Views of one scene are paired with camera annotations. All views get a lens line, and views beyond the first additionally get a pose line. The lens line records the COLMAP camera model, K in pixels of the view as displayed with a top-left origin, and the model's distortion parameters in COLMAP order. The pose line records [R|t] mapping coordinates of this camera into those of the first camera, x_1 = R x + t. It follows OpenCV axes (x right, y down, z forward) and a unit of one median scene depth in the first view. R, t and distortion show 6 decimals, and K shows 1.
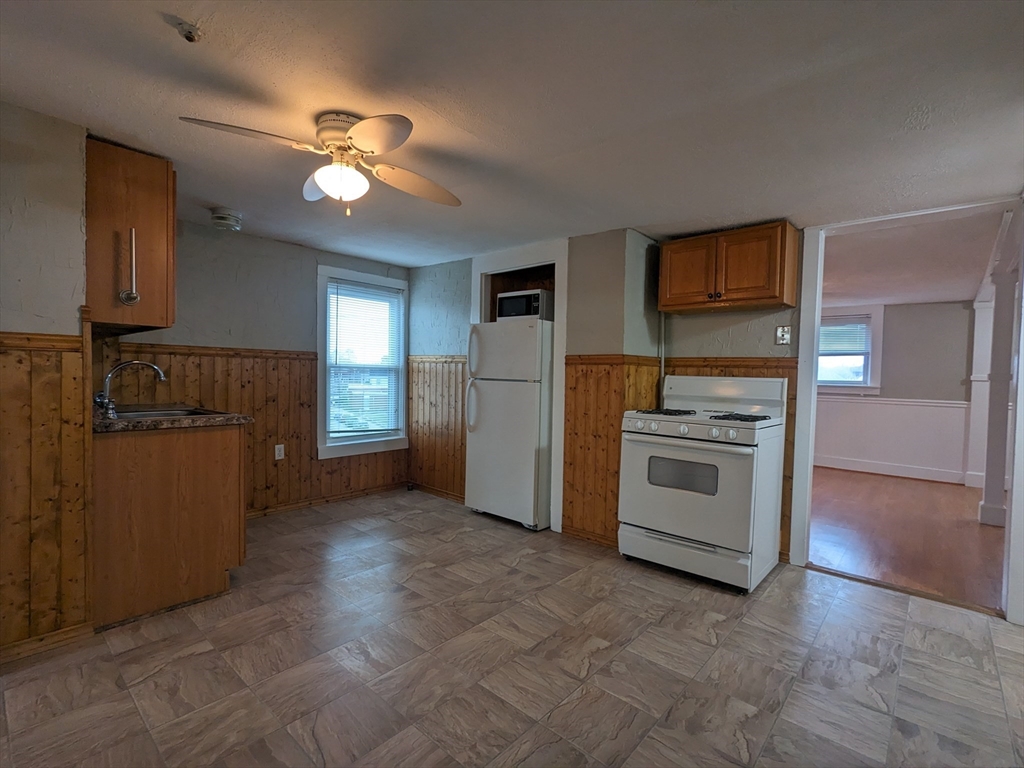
lens RADIAL K [[484.2, 0, 511.4], [0, 484.2, 387.5], [0, 0, 1]] dist [0.000849, 0.000528]
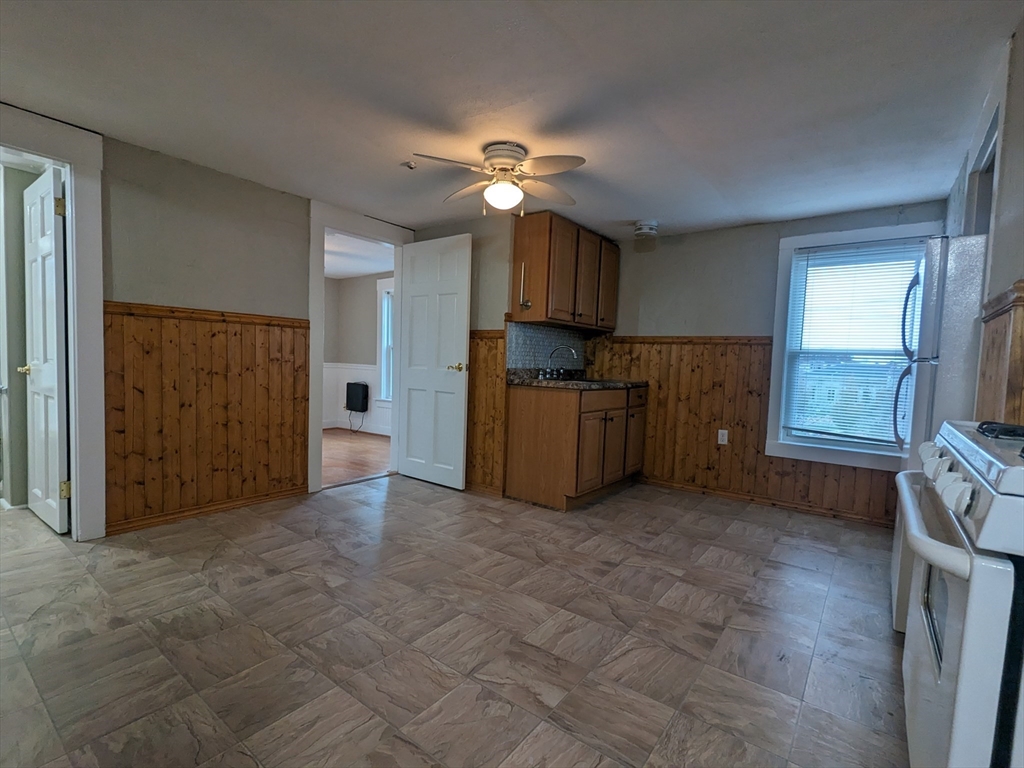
lens RADIAL K [[484.2, 0, 511.4], [0, 484.2, 387.5], [0, 0, 1]] dist [0.000849, 0.000528]
pose [[0.075196, 0.036543, -0.996499, 0.527849], [-0.064932, 0.997387, 0.031676, 0.028690], [0.995052, 0.062323, 0.077373, 0.512343]]
